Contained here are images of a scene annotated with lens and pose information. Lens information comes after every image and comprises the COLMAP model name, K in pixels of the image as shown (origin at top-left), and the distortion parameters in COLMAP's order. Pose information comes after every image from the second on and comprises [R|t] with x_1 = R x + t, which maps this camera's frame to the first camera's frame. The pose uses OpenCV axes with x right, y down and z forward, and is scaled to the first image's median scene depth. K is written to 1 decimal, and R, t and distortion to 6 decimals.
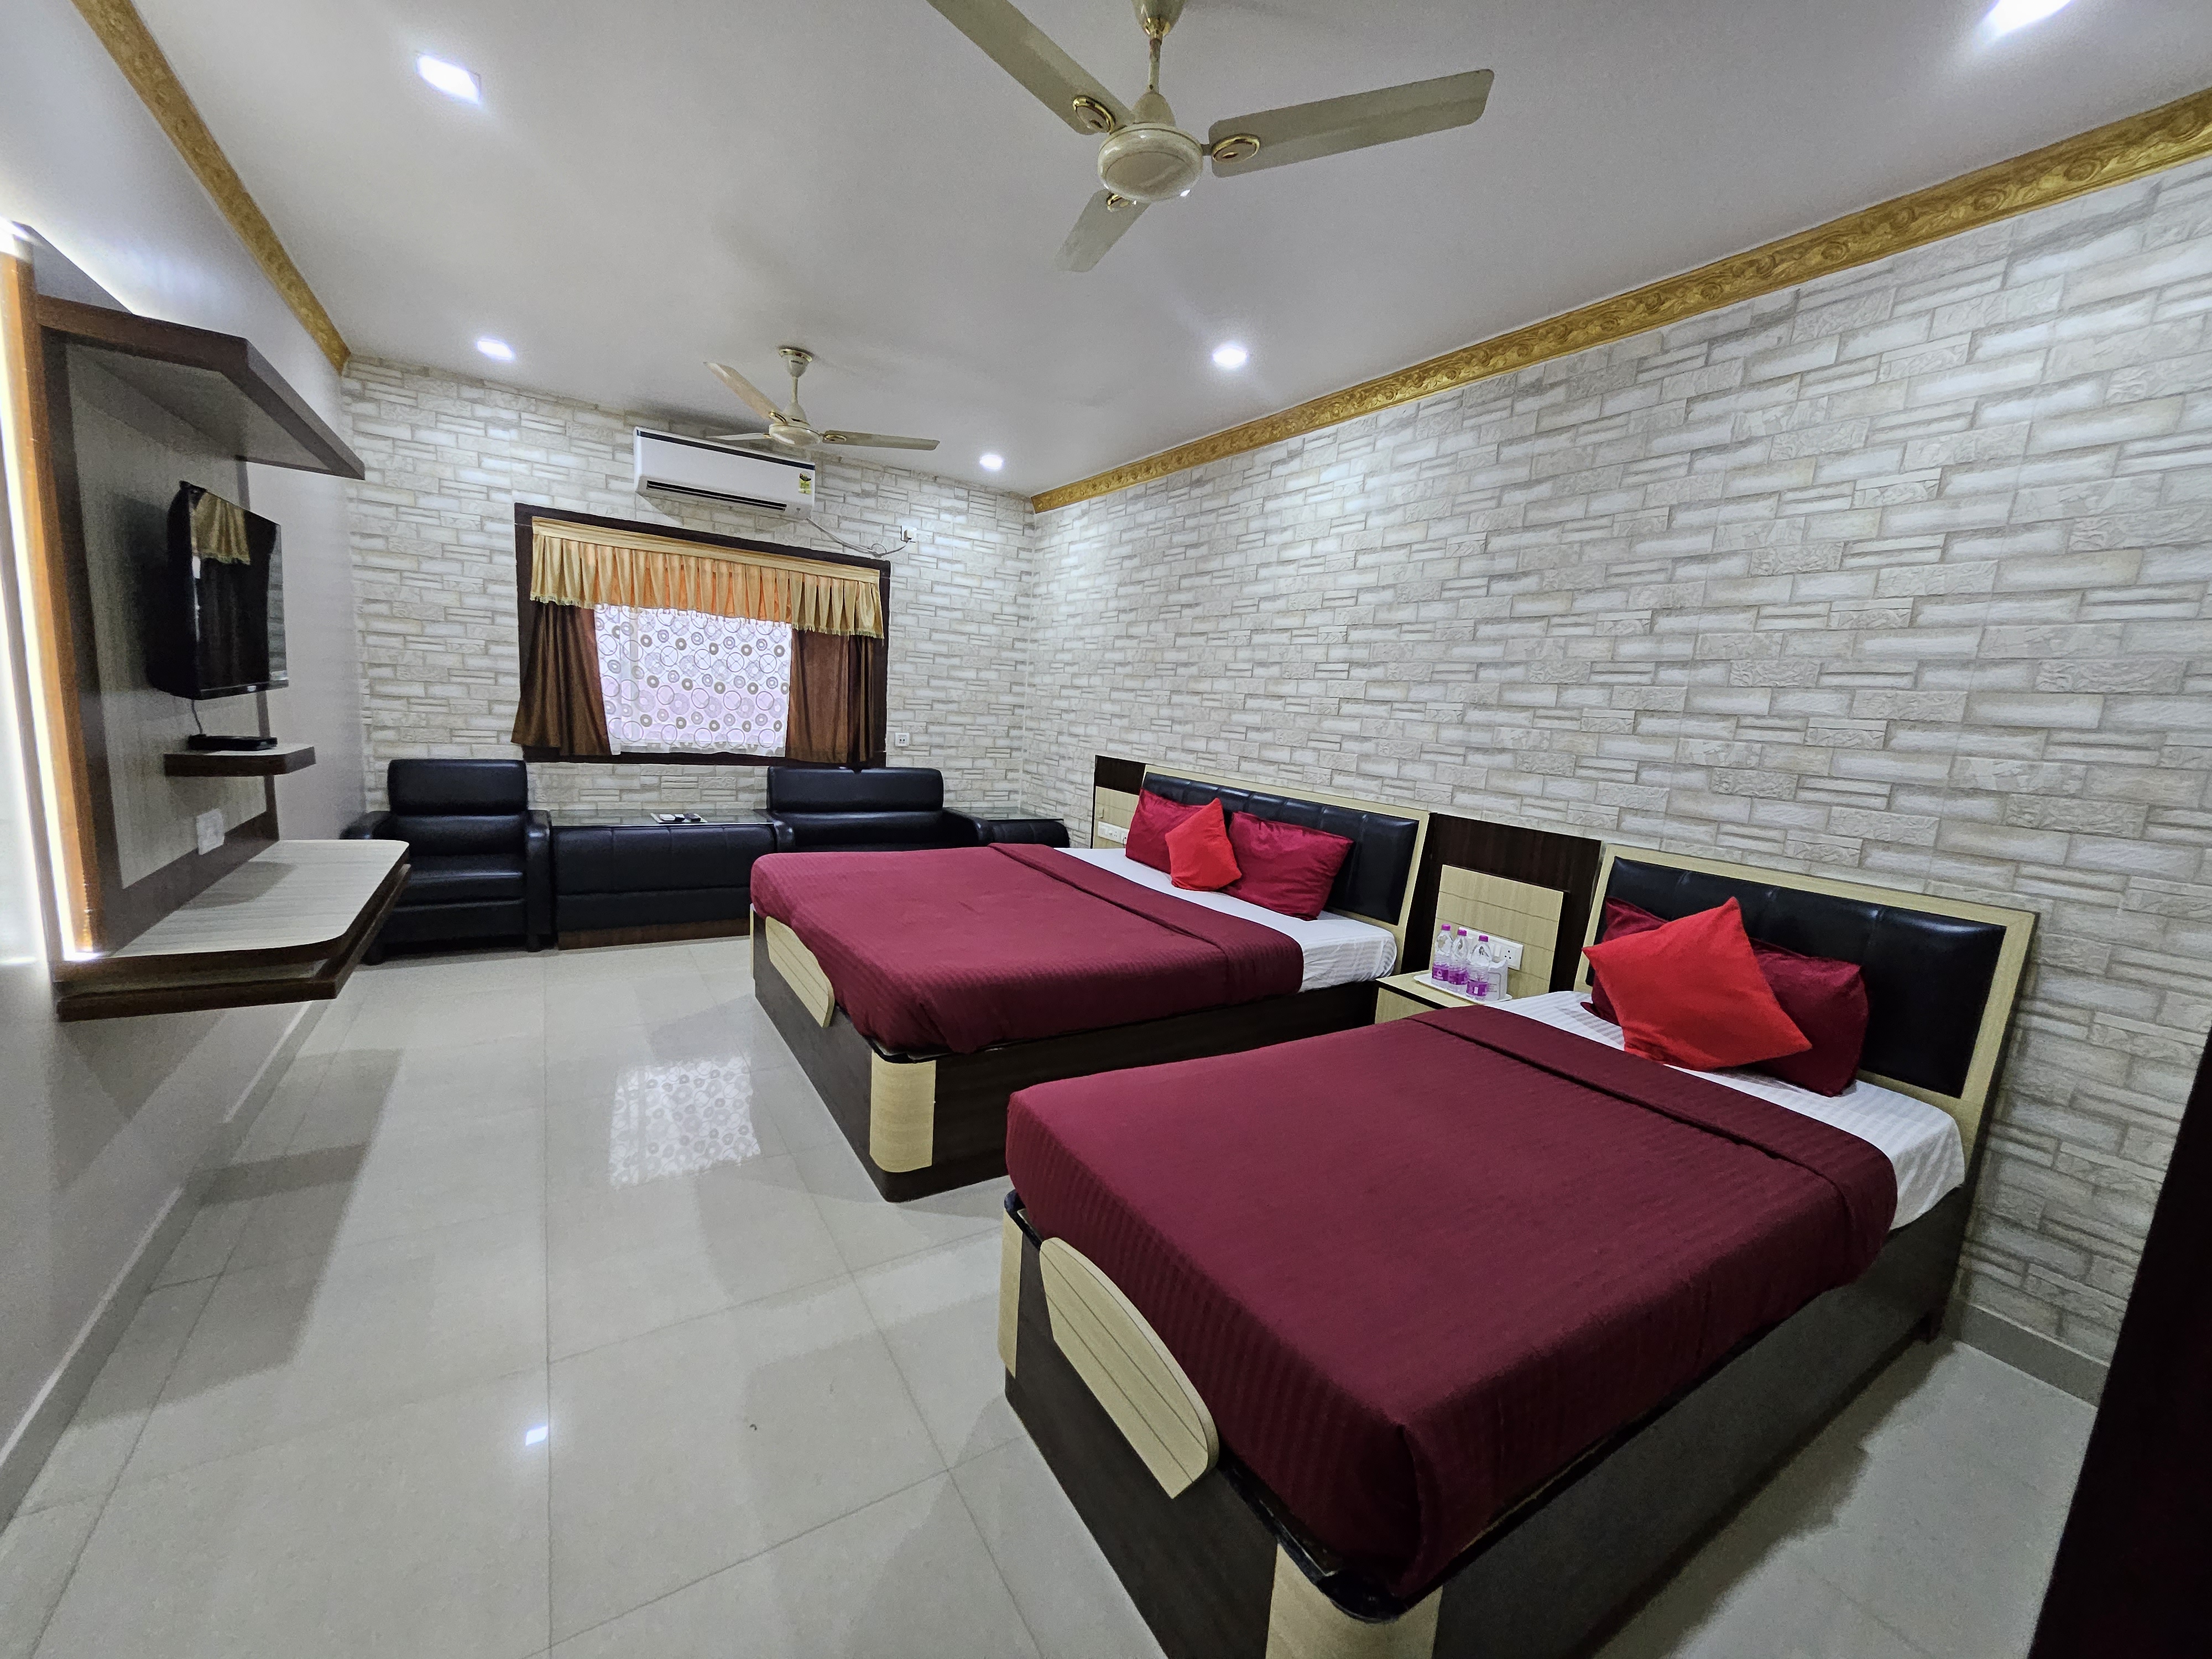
lens RADIAL K [[867.7, 0, 1098.4], [0, 867.7, 839.5], [0, 0, 1]] dist [0.010401, -0.004695]
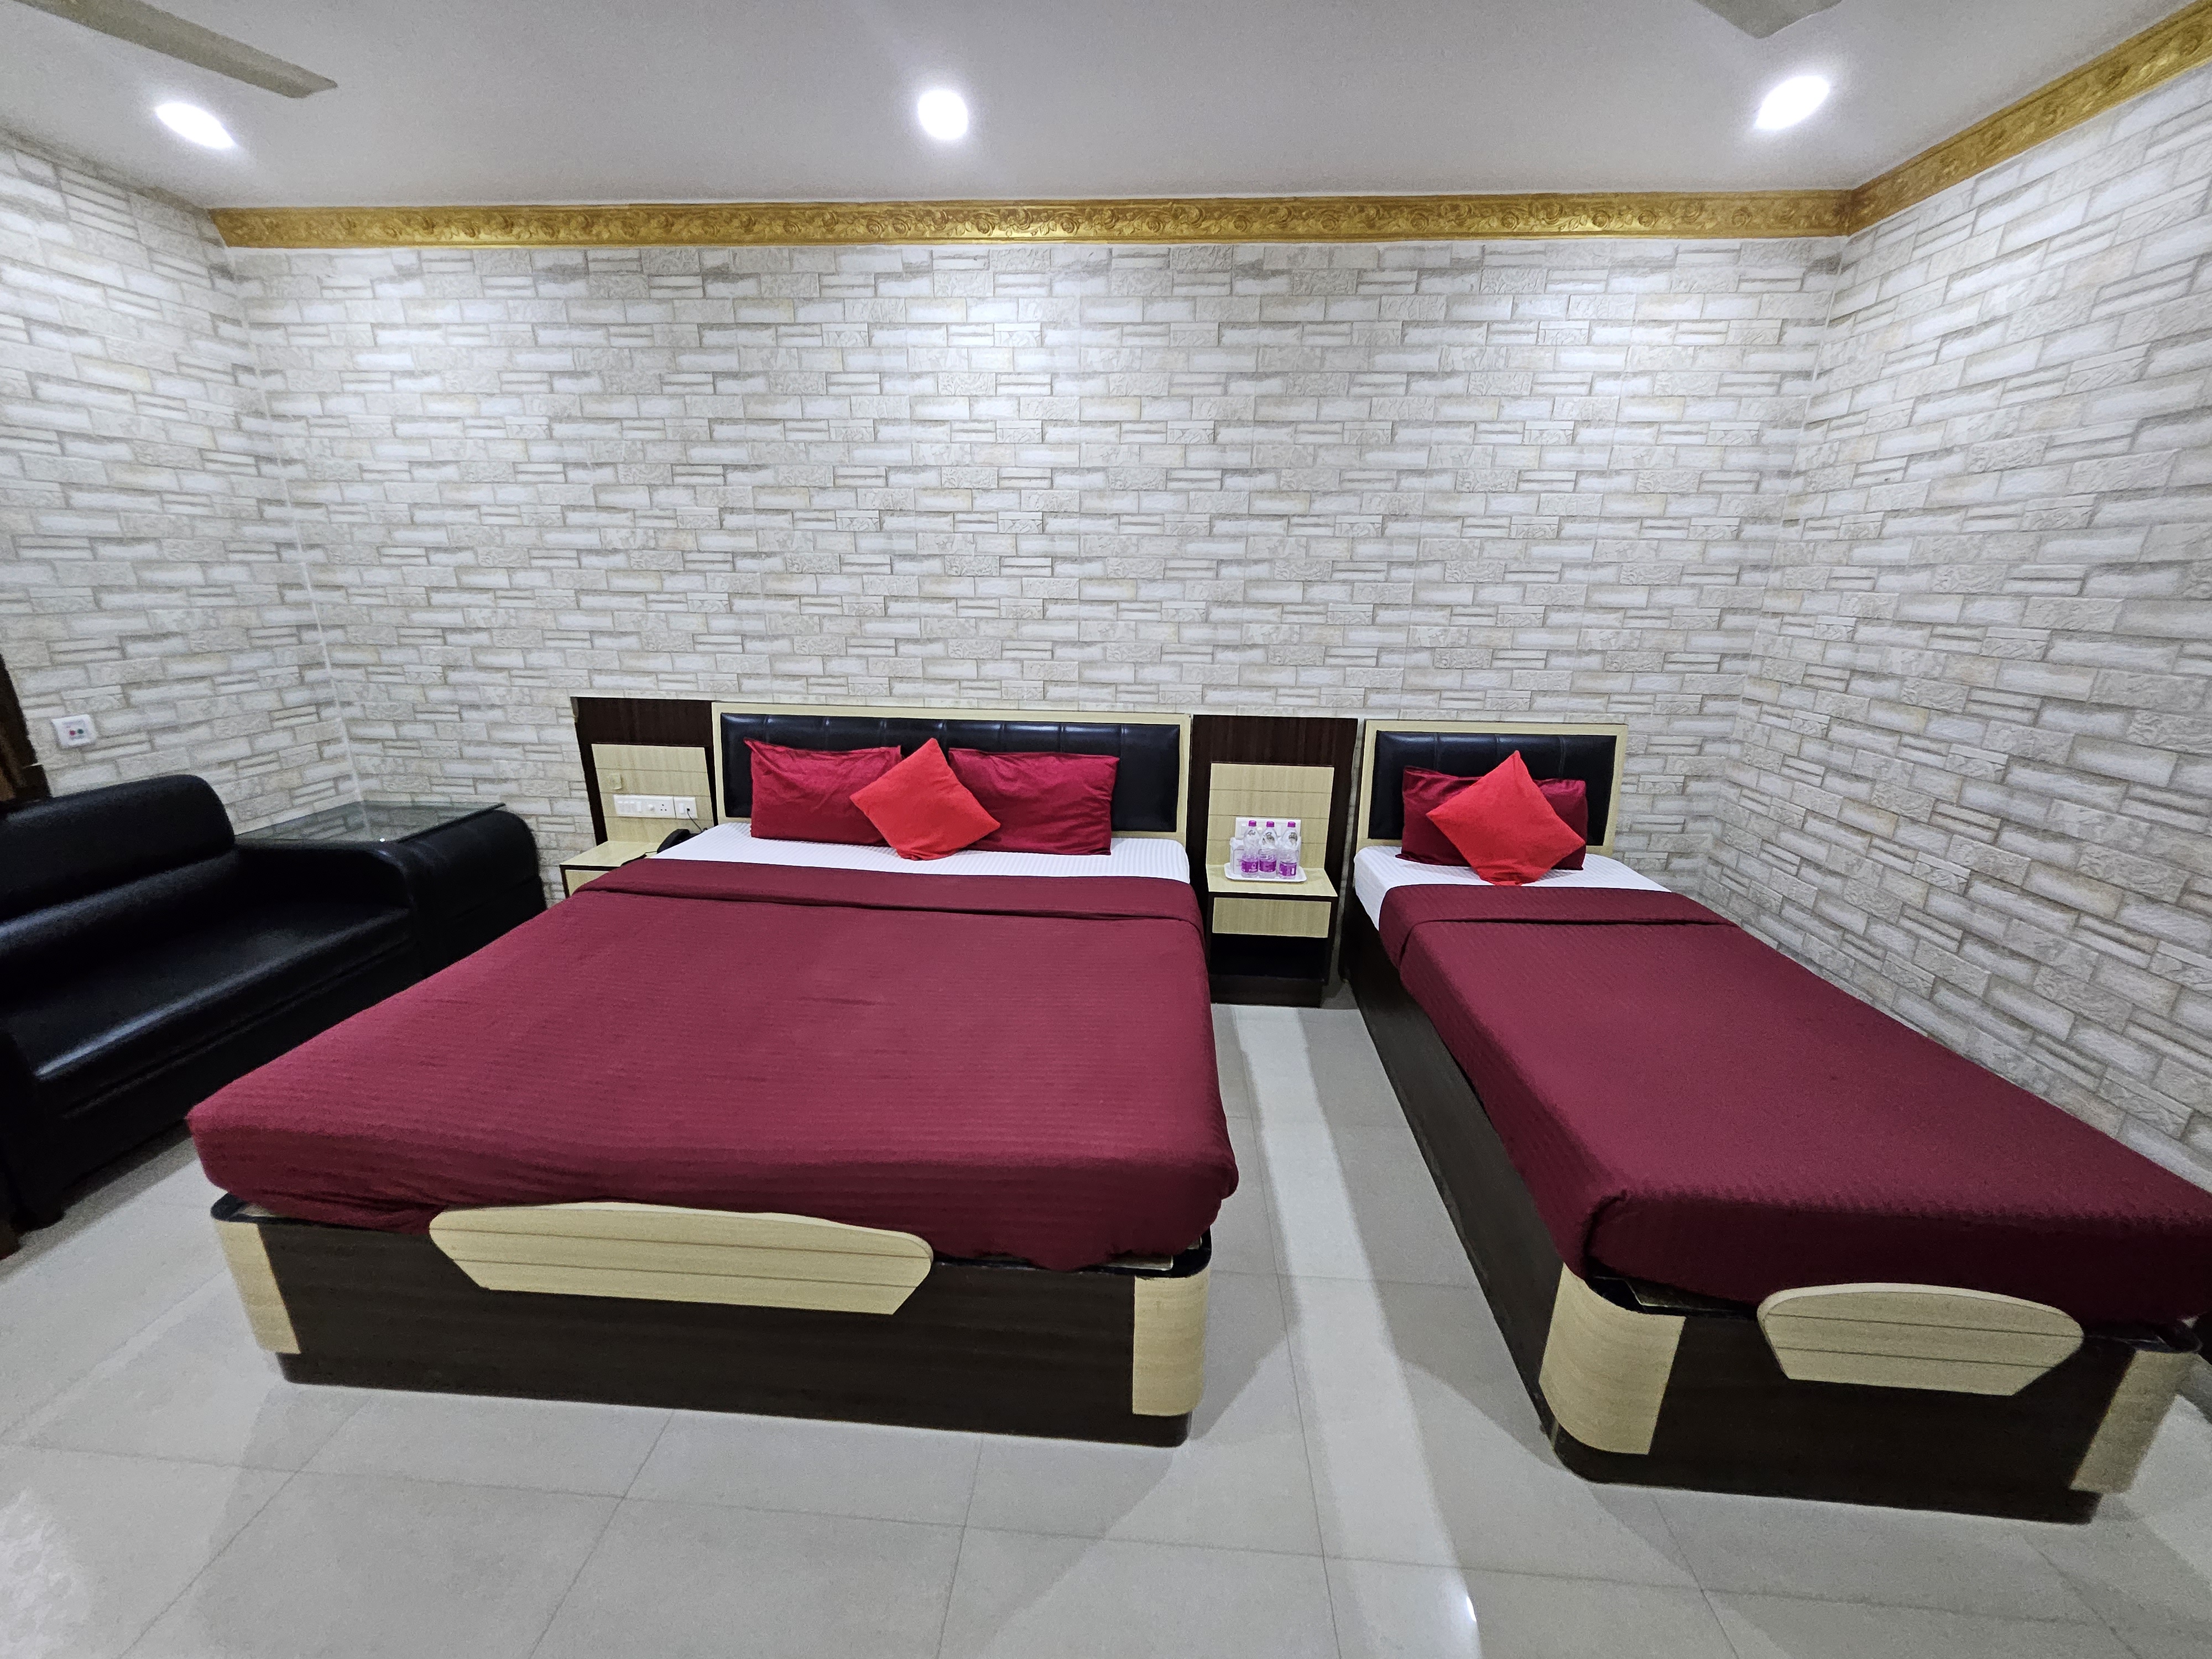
lens RADIAL K [[867.7, 0, 1098.4], [0, 867.7, 839.5], [0, 0, 1]] dist [0.010401, -0.004695]
pose [[0.587347, -0.295766, 0.753356, -0.482297], [0.152443, 0.954602, 0.255923, -0.167871], [-0.794849, -0.035472, 0.605770, 0.476810]]
